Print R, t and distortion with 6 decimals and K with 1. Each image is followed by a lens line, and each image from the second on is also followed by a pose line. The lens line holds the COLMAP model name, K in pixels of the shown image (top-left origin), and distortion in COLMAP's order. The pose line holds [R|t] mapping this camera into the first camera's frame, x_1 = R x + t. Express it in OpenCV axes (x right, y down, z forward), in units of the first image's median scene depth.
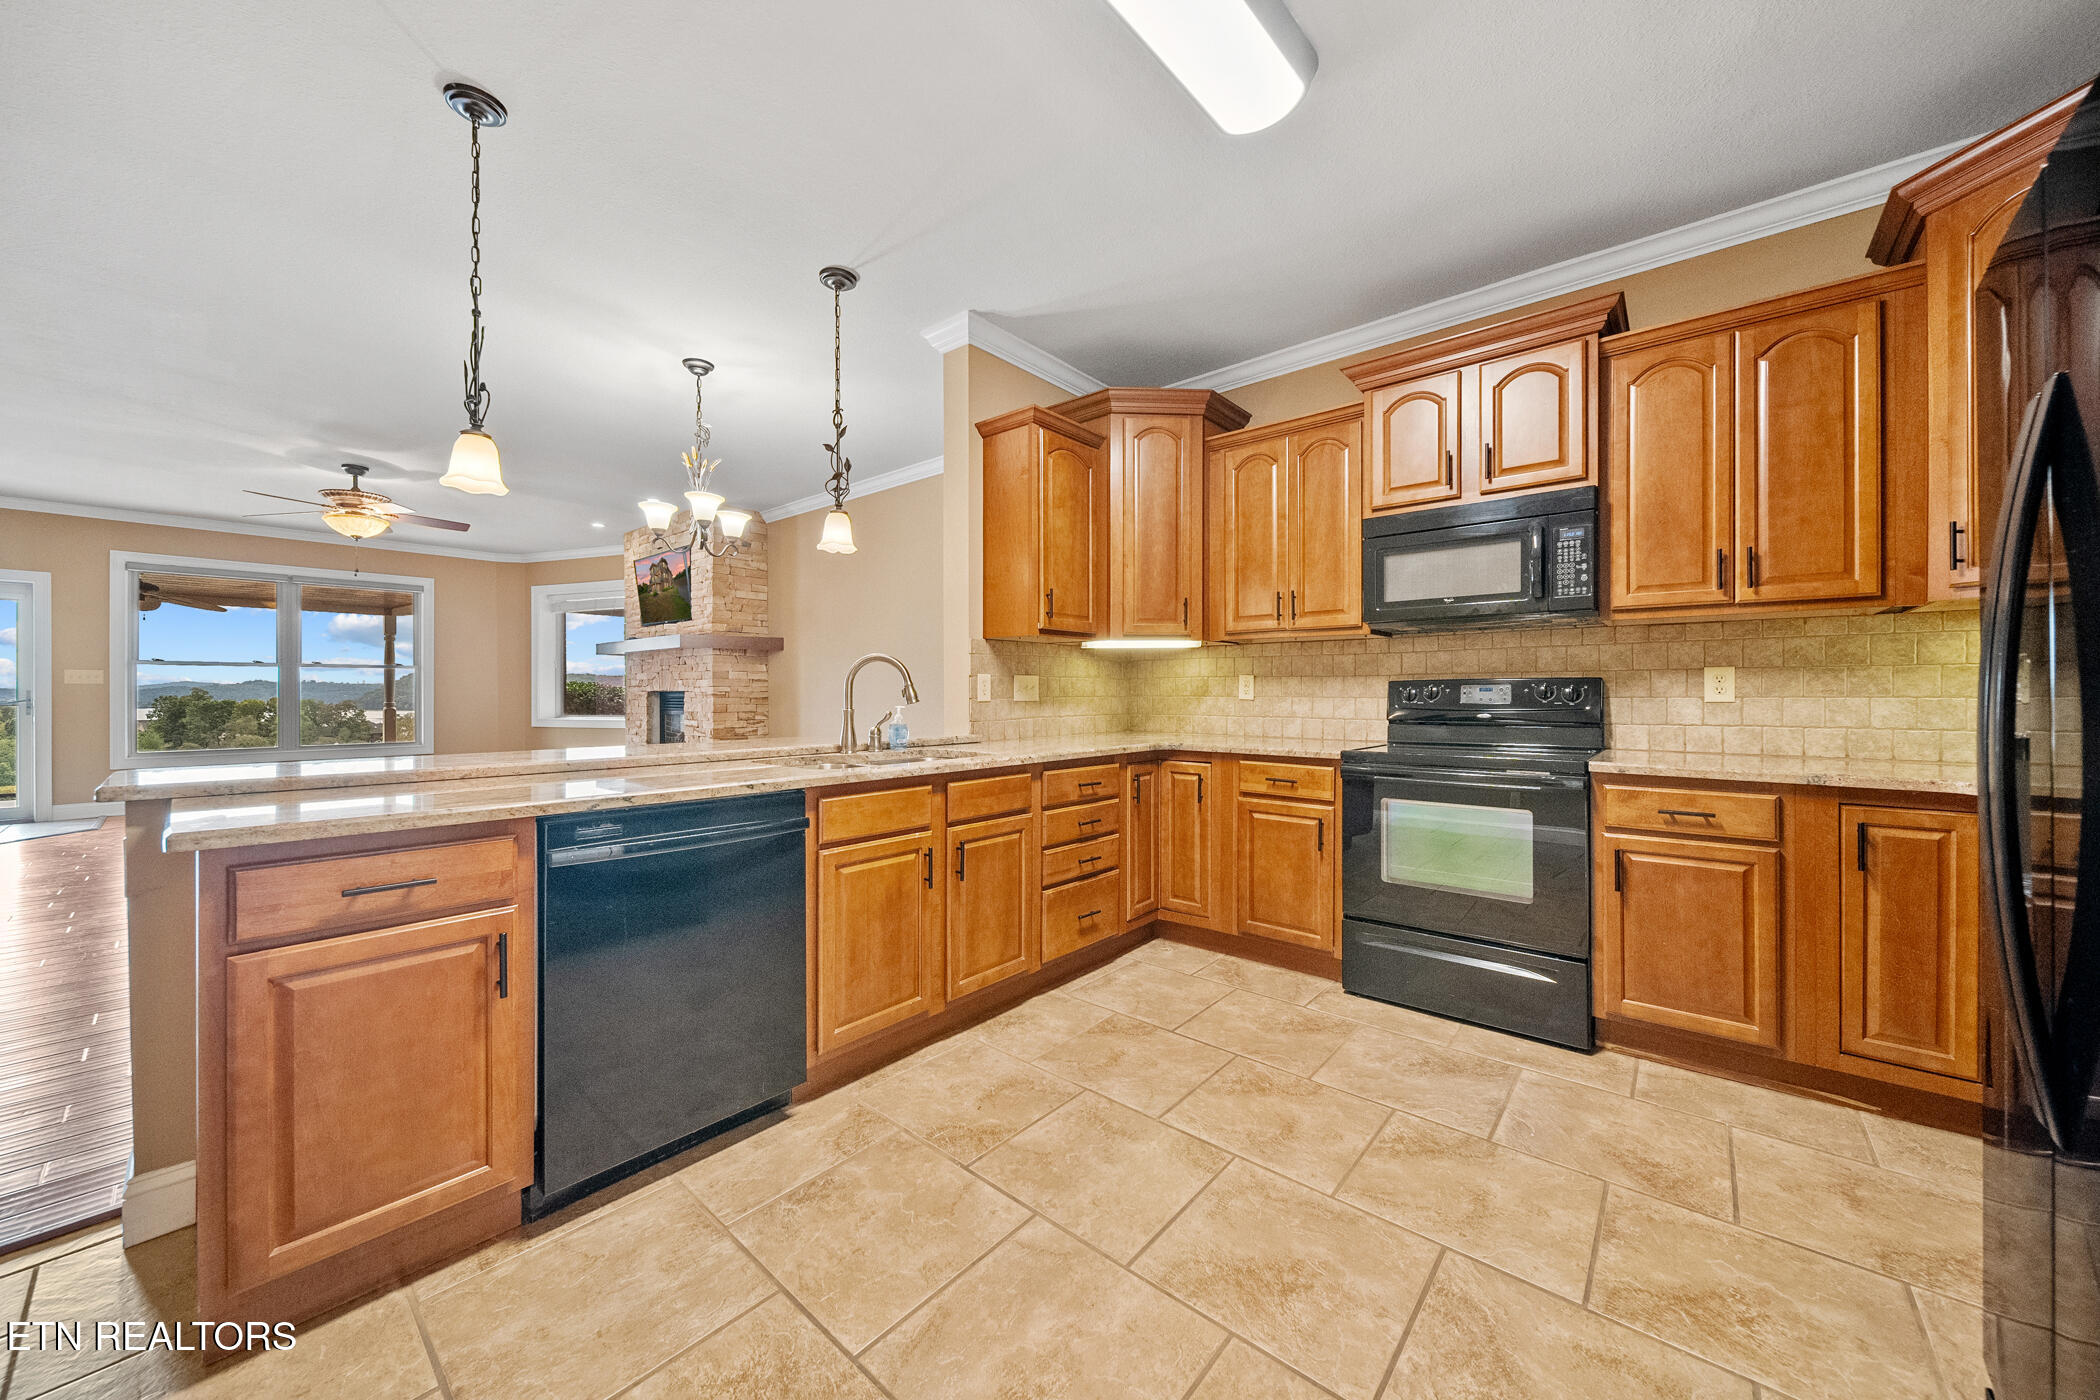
lens RADIAL K [[736.9, 0, 1044.2], [0, 736.9, 689.3], [0, 0, 1]] dist [-0.003266, -0.000350]
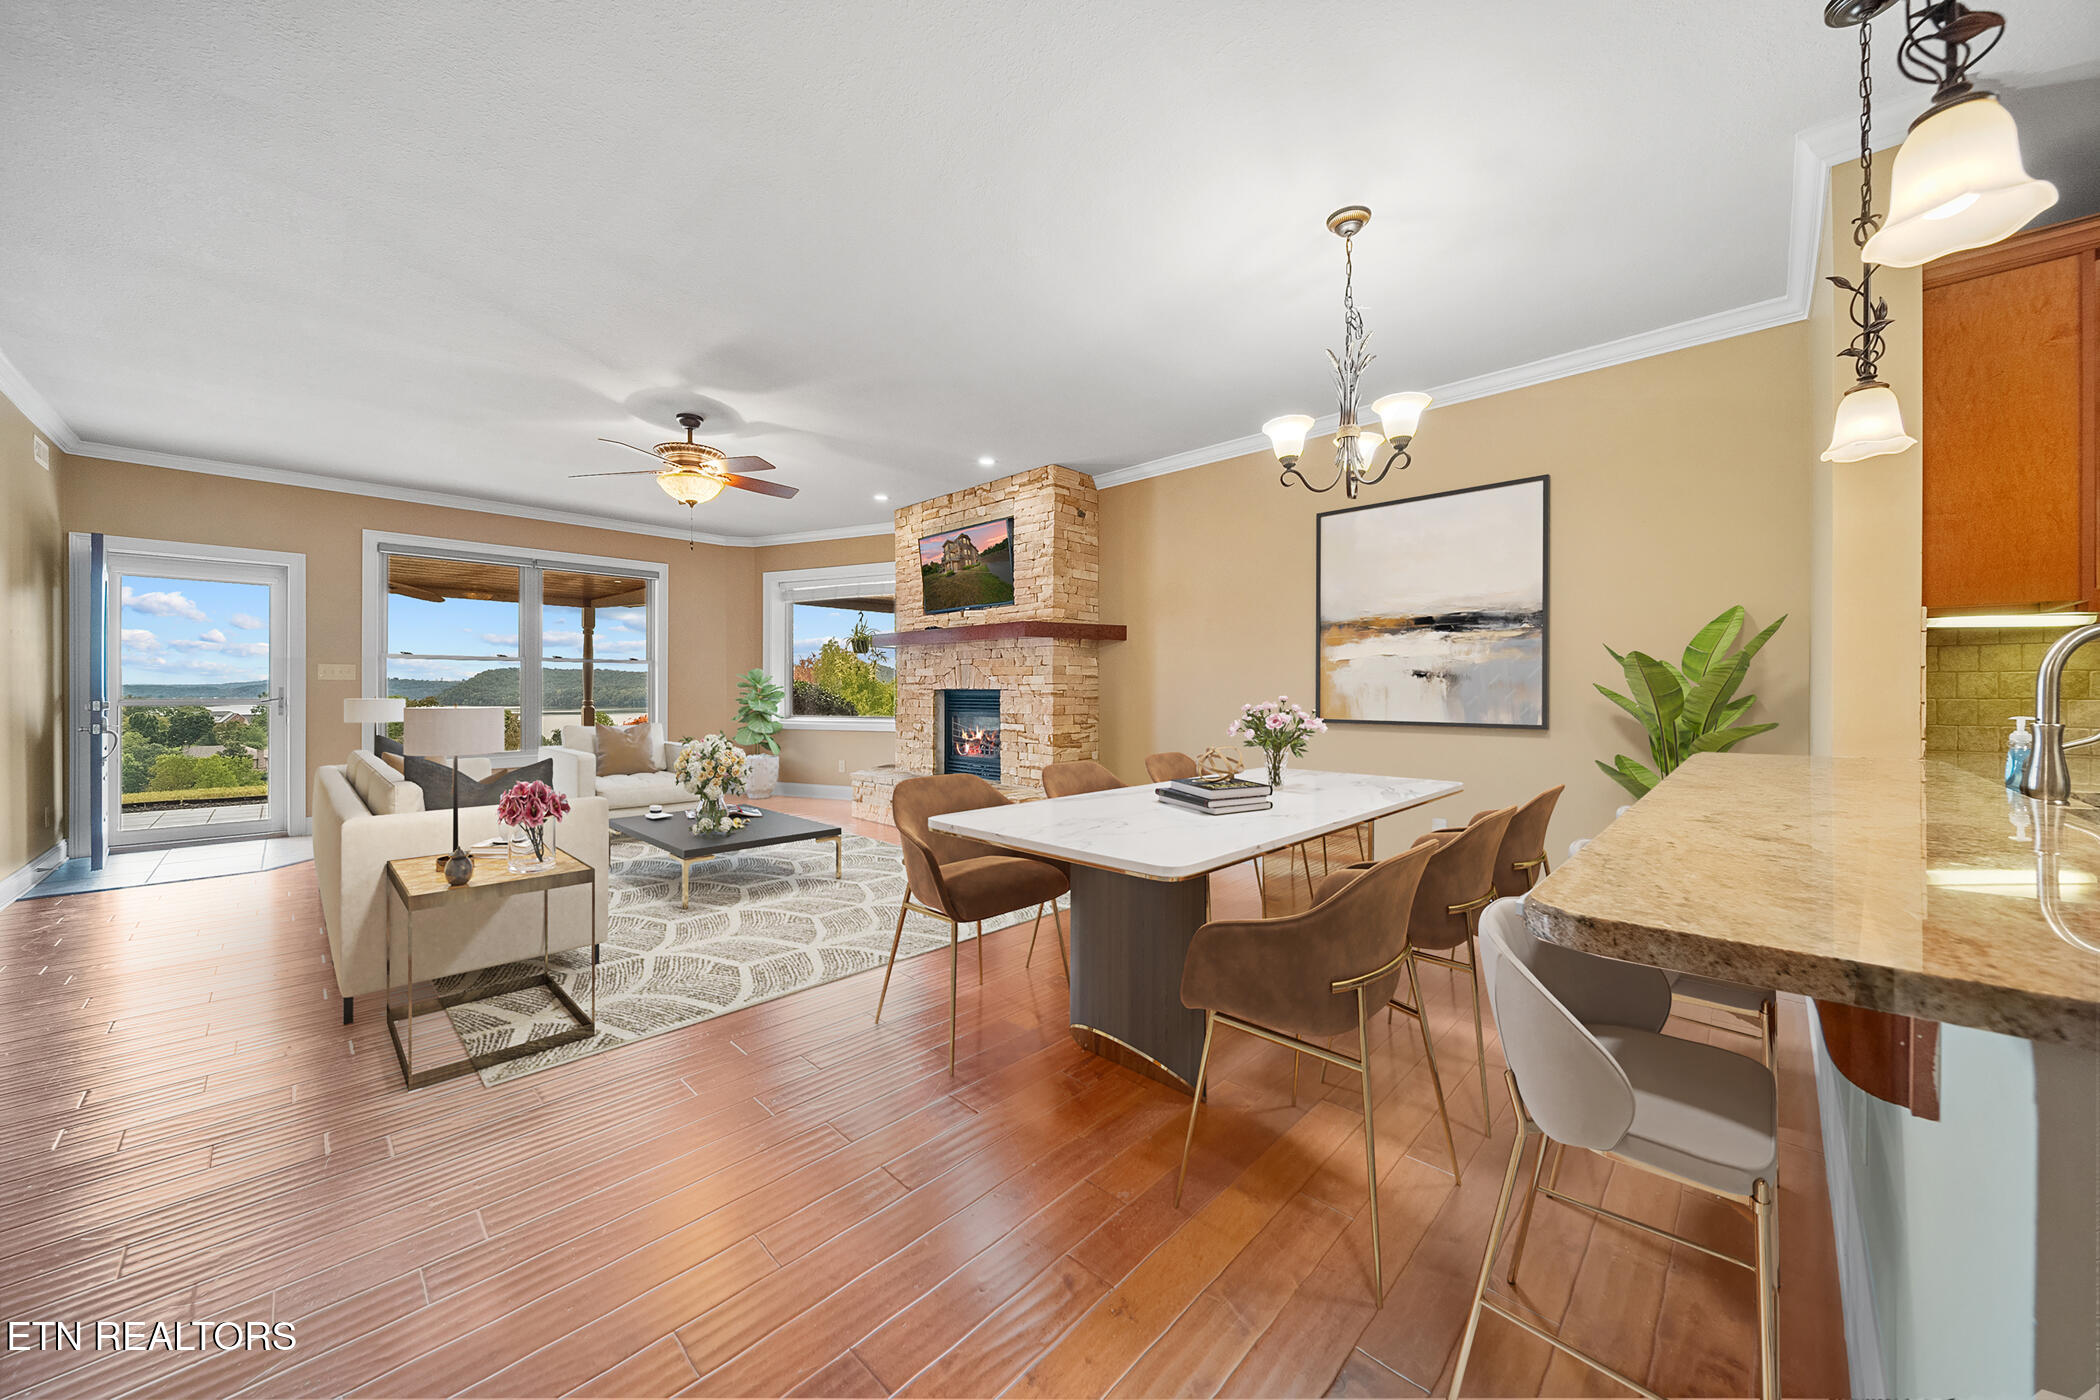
lens RADIAL K [[736.9, 0, 1047.5], [0, 736.9, 685.8], [0, 0, 1]] dist [-0.003266, -0.000350]
pose [[0.998137, 0.000960, -0.061003, -0.389468], [-0.001089, 0.999997, -0.002086, 0.000092], [0.061001, 0.002148, 0.998135, 0.160817]]
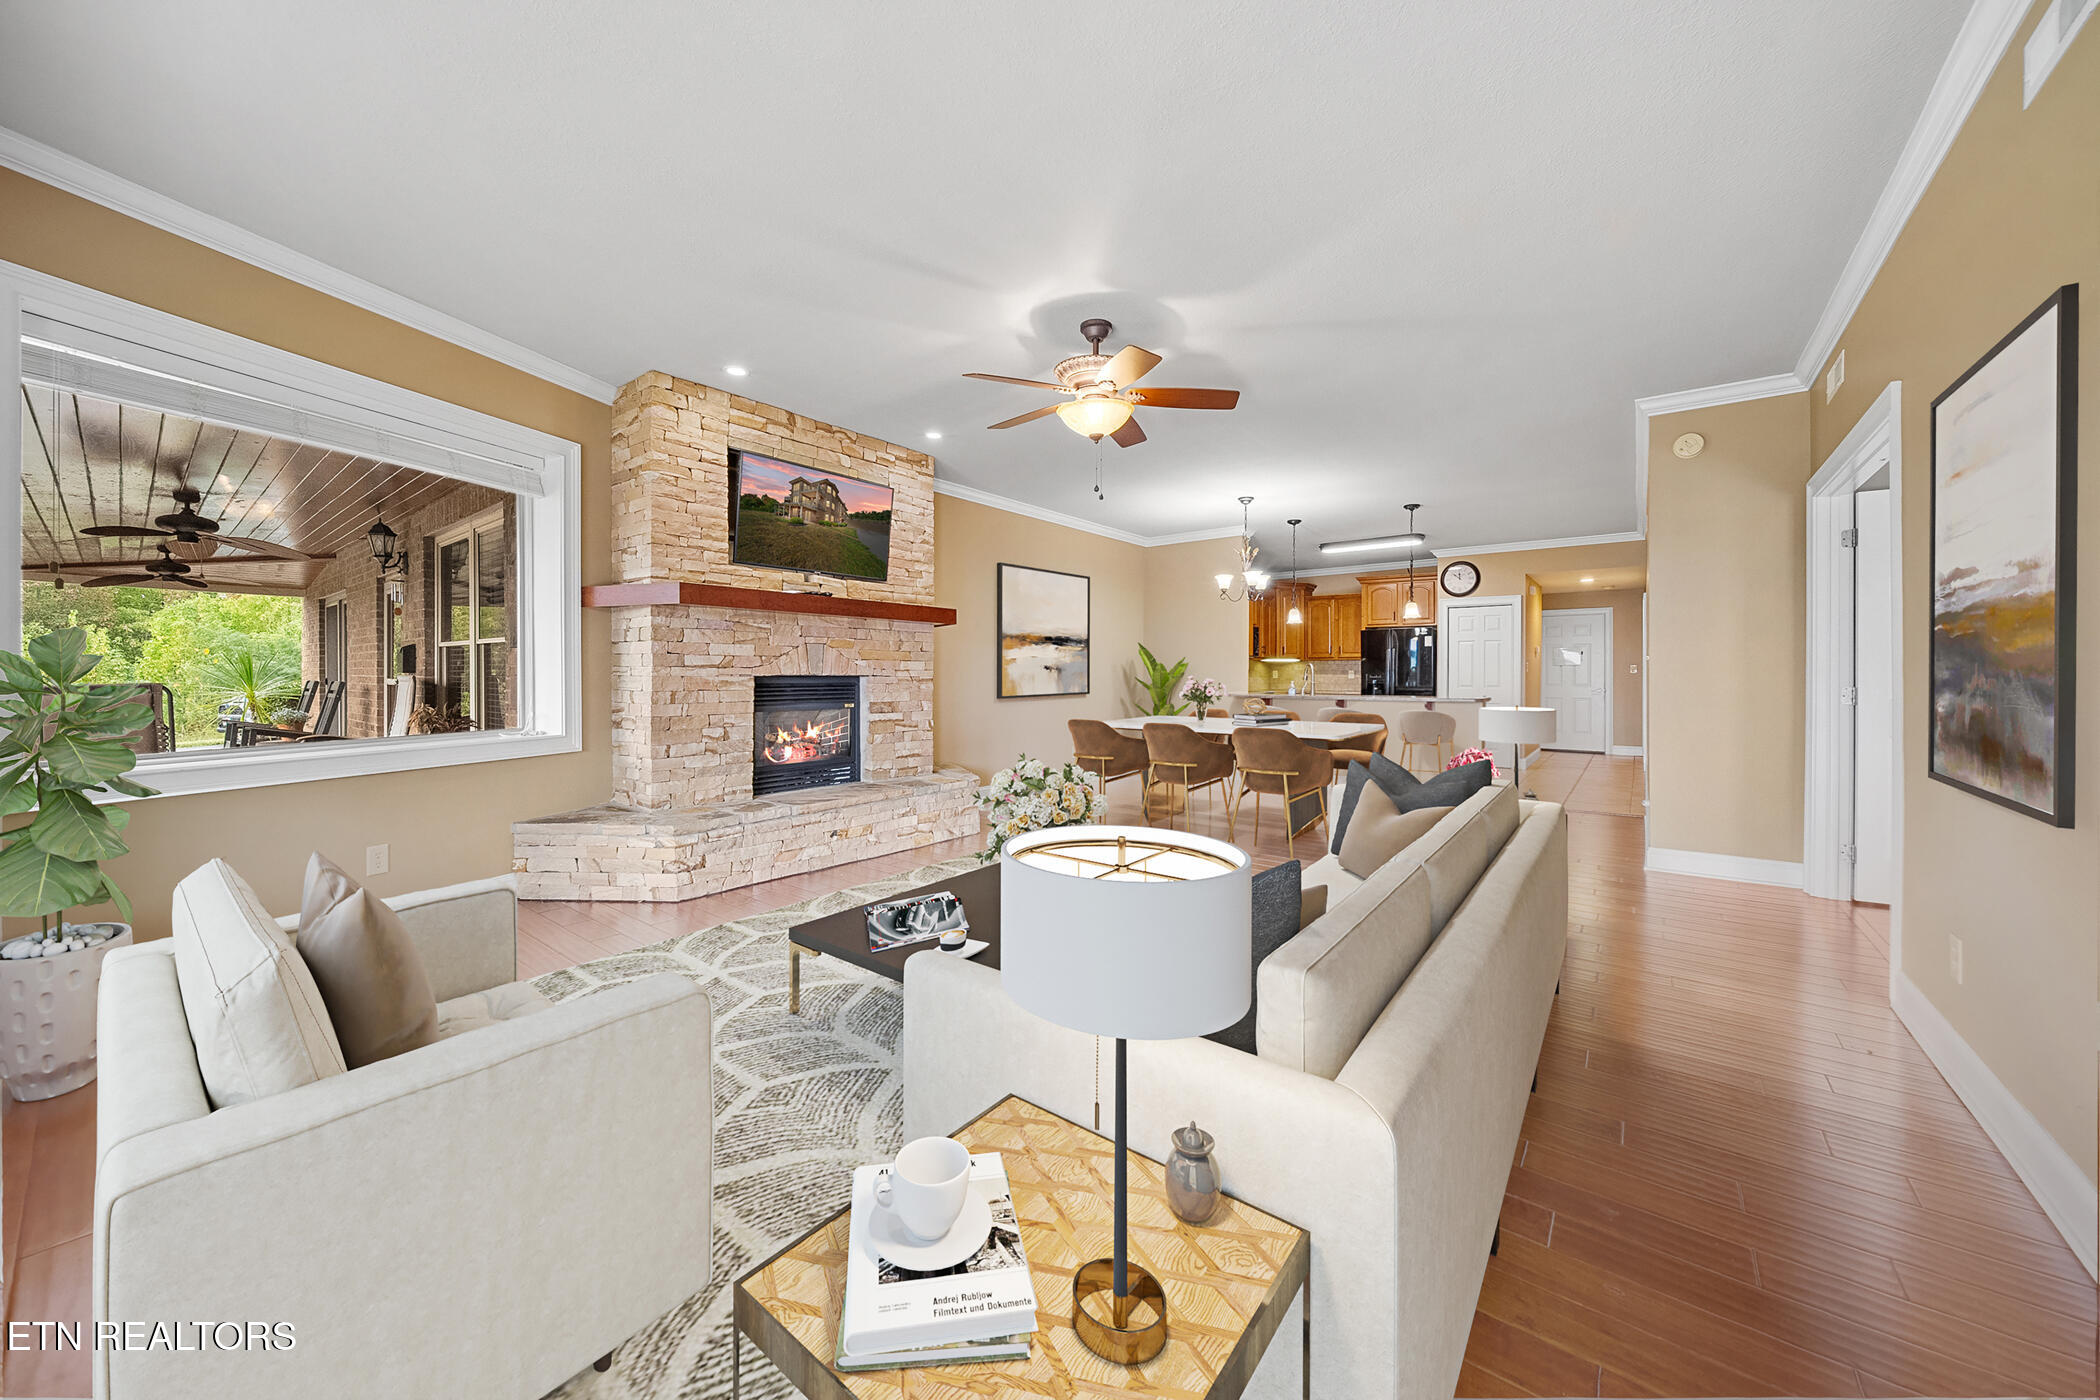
lens RADIAL K [[736.9, 0, 1058.0], [0, 736.9, 688.9], [0, 0, 1]] dist [-0.003266, -0.000350]
pose [[-0.047308, -0.007545, 0.998852, -1.267069], [0.009809, 0.999920, 0.008017, 0.012263], [-0.998832, 0.010177, -0.047230, 0.860008]]
